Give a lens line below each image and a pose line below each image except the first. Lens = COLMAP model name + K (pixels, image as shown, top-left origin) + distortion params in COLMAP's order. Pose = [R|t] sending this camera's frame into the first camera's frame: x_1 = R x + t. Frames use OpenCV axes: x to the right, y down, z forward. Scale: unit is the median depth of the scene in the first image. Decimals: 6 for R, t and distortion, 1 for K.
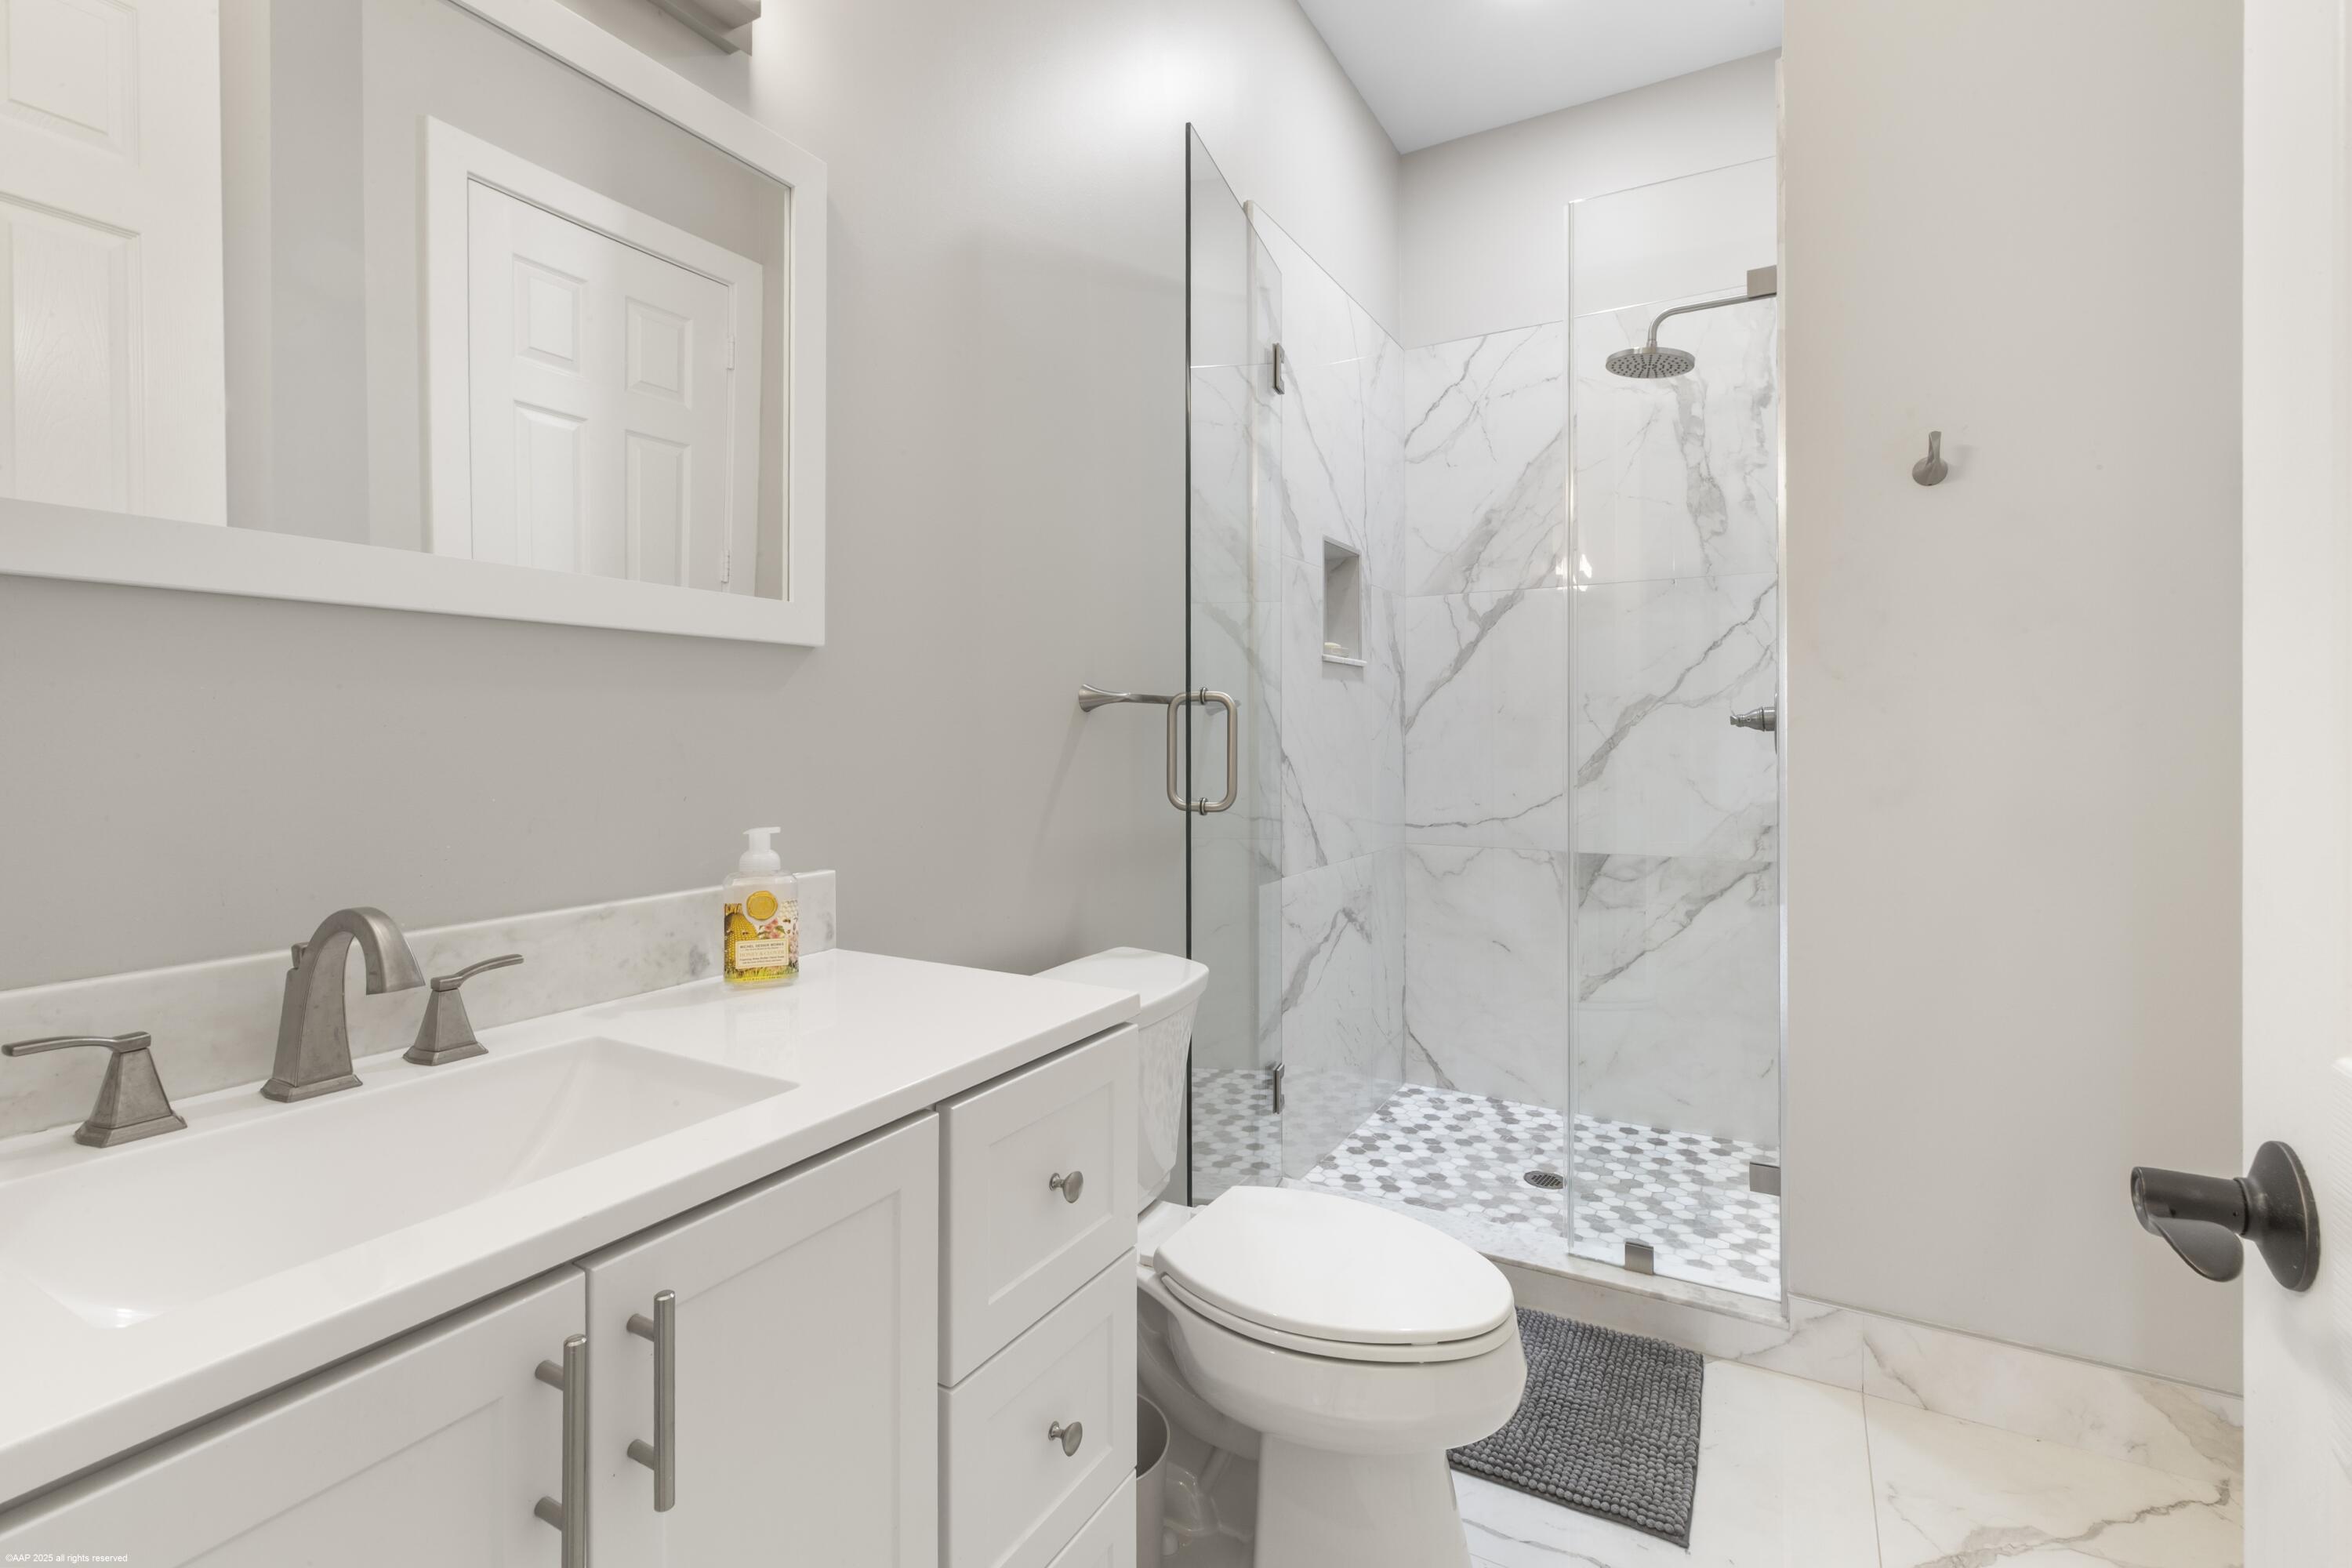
lens RADIAL K [[1055.6, 0, 1186.8], [0, 1055.6, 783.3], [0, 0, 1]] dist [0.003620, 0.000226]
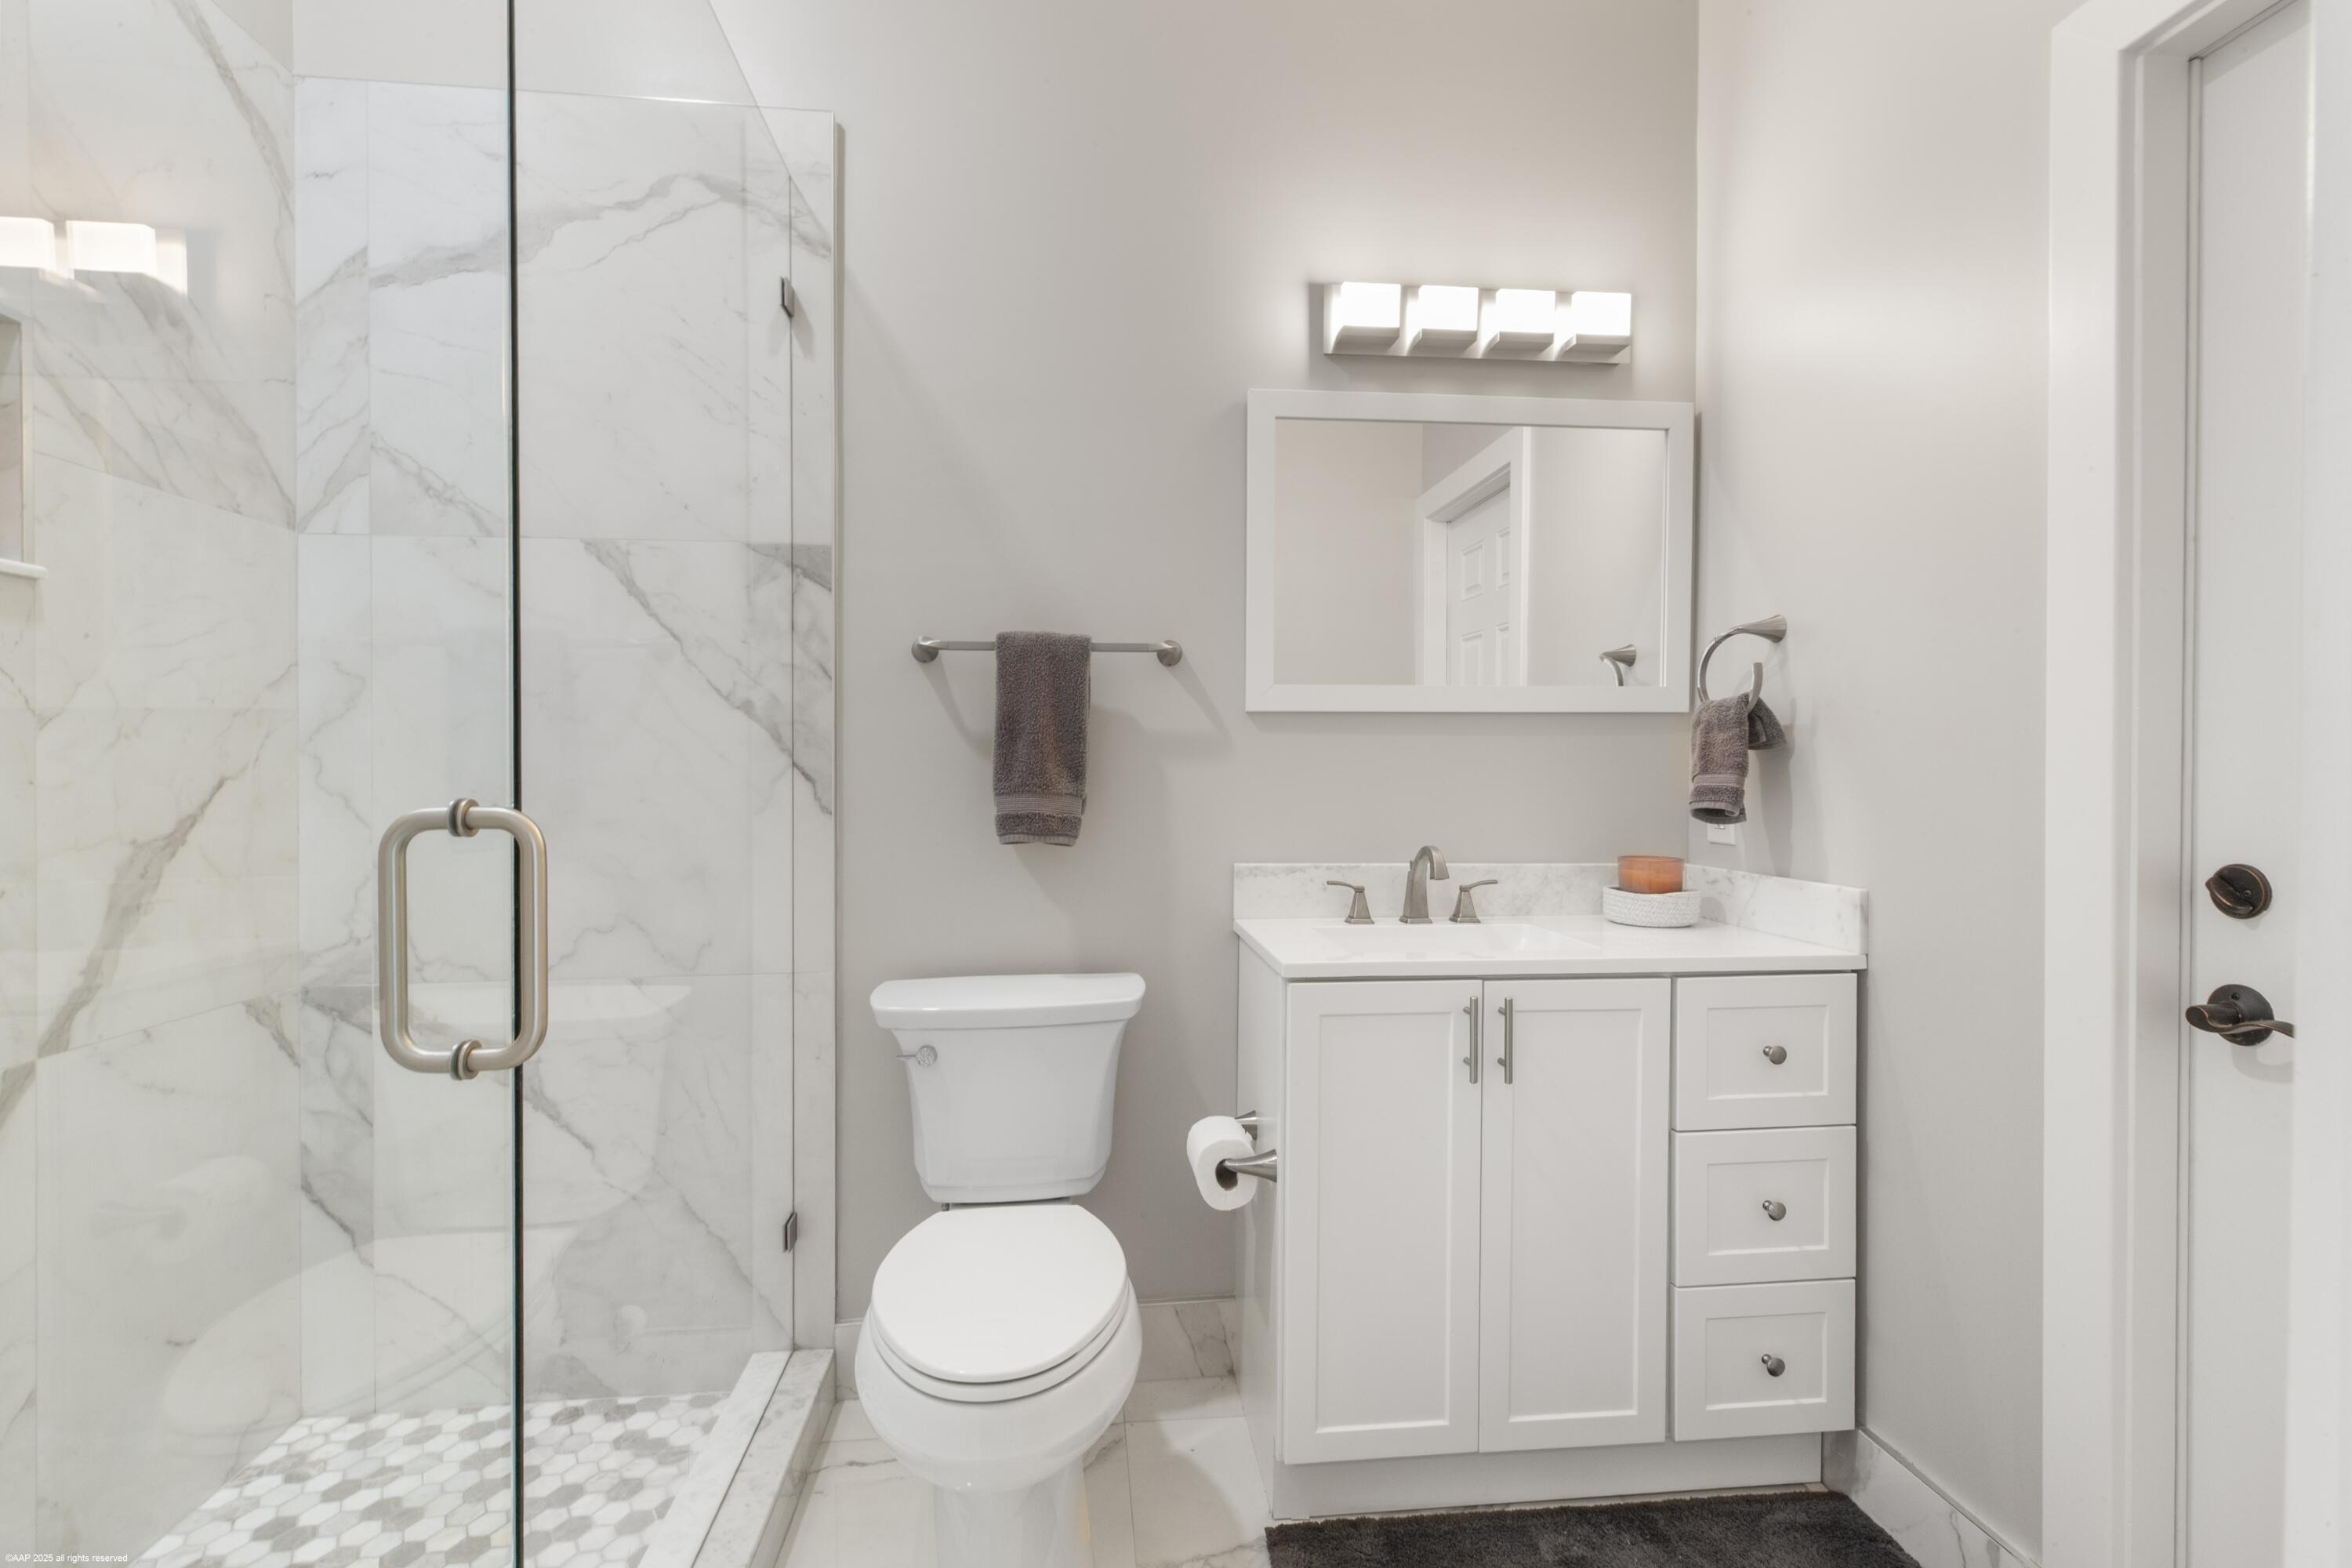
lens RADIAL K [[1055.6, 0, 1177.6], [0, 1055.6, 779.2], [0, 0, 1]] dist [0.003620, 0.000226]
pose [[0.584102, 0.017924, -0.811482, 0.842129], [-0.021997, 0.999739, 0.006249, -0.037881], [0.811382, 0.014200, 0.584344, -0.884023]]
